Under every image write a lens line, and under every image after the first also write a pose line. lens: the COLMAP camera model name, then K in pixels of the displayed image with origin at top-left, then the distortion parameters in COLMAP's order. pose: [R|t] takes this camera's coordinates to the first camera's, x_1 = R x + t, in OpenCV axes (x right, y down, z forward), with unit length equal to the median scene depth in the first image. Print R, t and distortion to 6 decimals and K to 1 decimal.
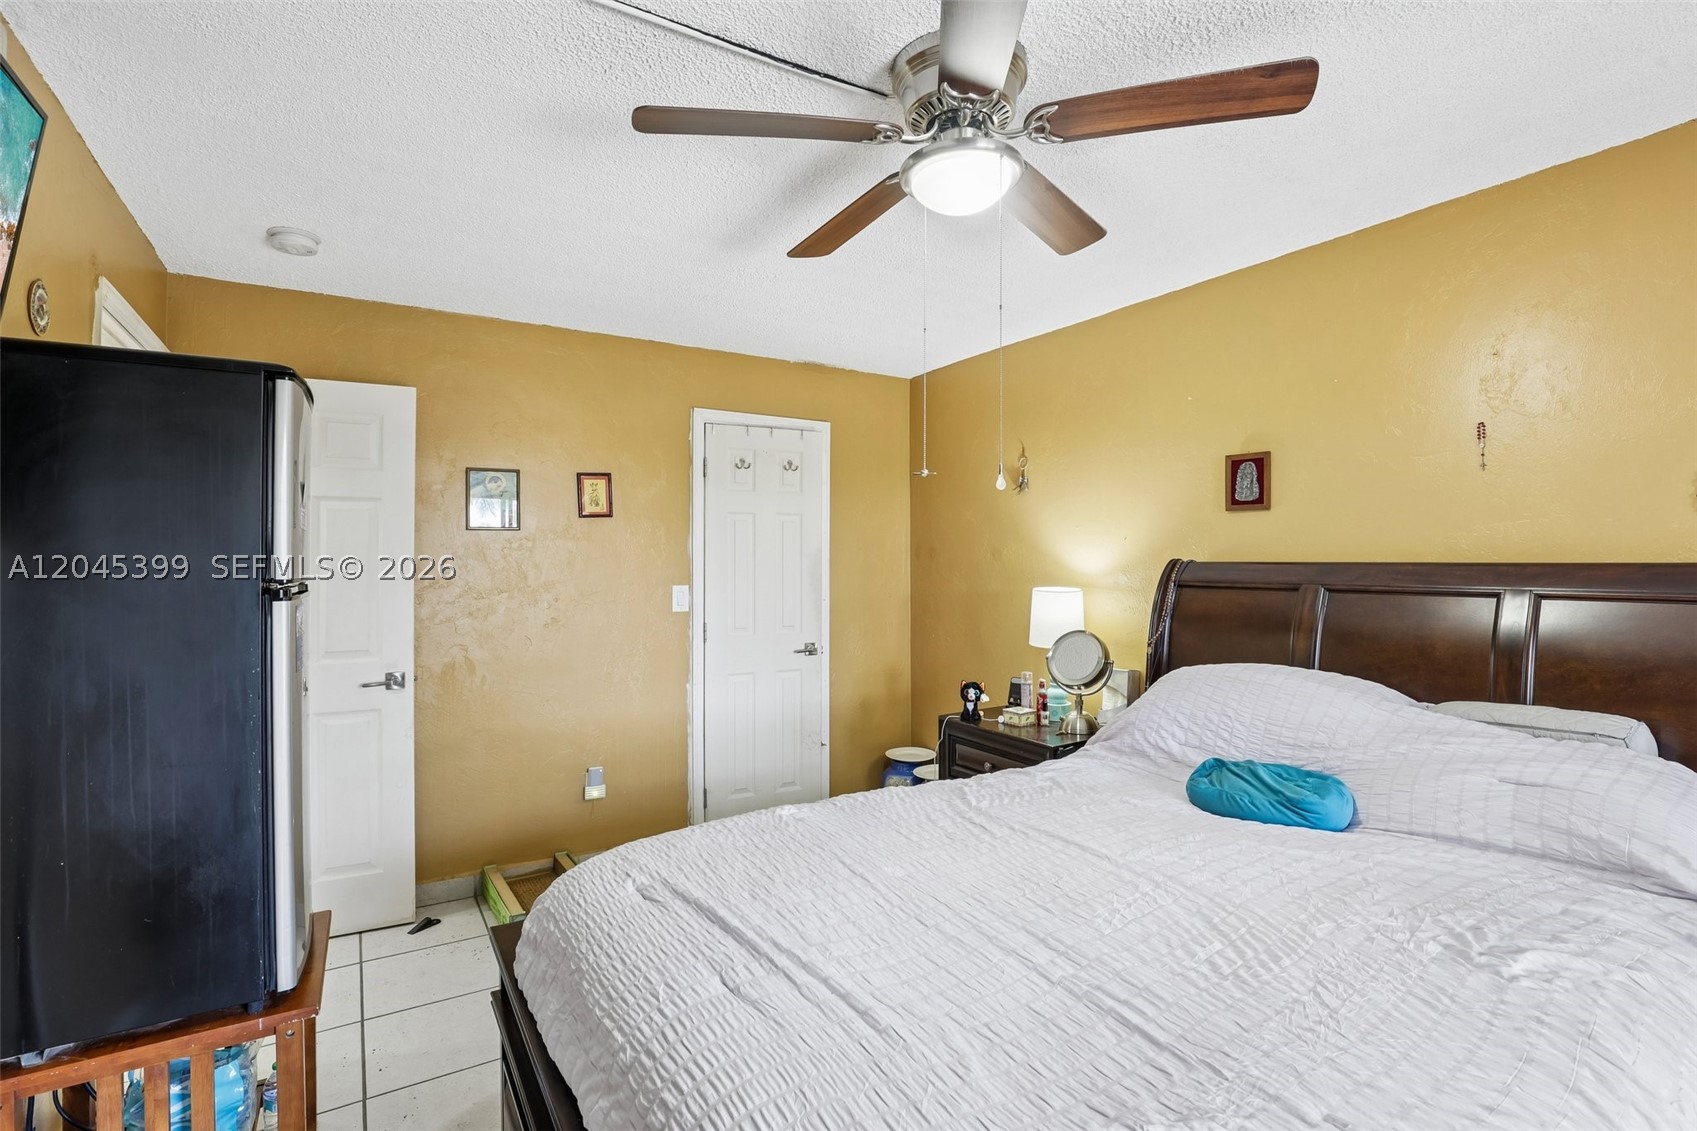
lens RADIAL K [[731.5, 0, 844.5], [0, 731.5, 565.4], [0, 0, 1]] dist [-0.000150, -0.000046]
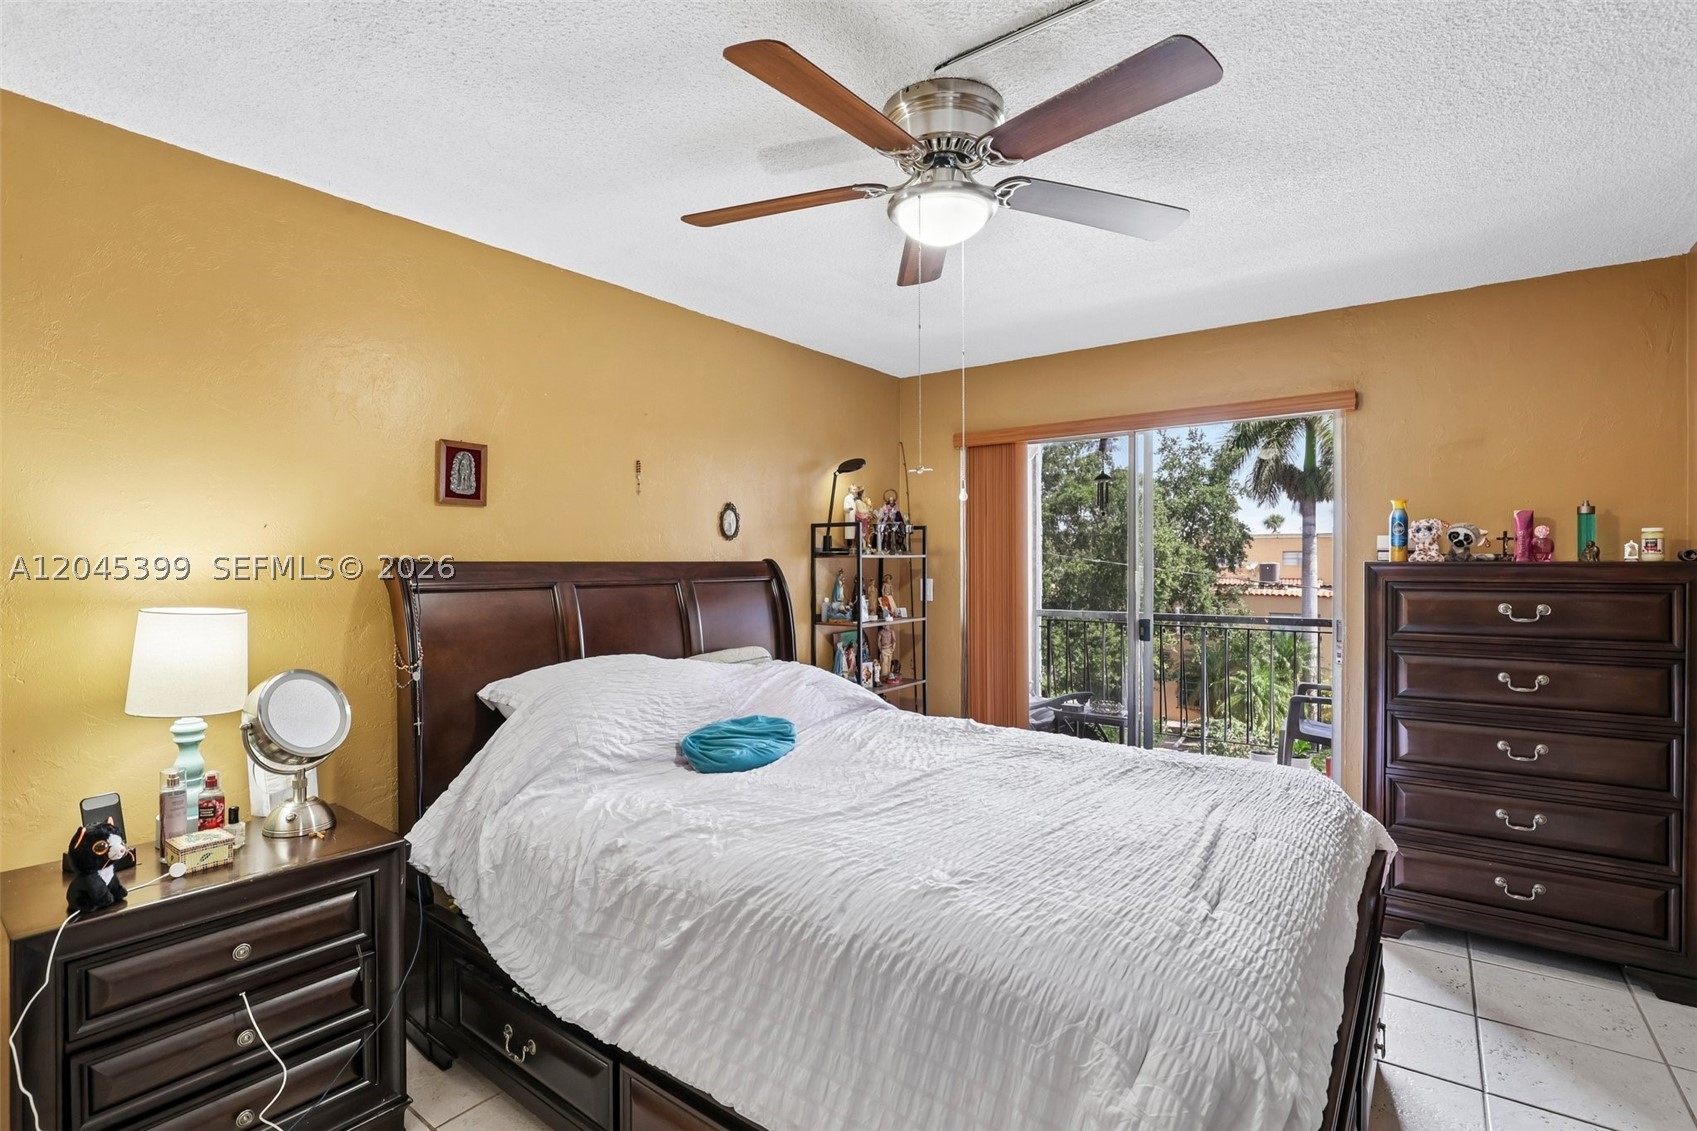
lens RADIAL K [[783.6, 0, 848.5], [0, 783.6, 565.5], [0, 0, 1]] dist [-0.000994, -0.000053]
pose [[-0.342143, 0.004021, 0.939639, -0.654146], [-0.001710, 0.999987, -0.004902, 0.005549], [-0.939647, -0.003284, -0.342131, 1.094376]]
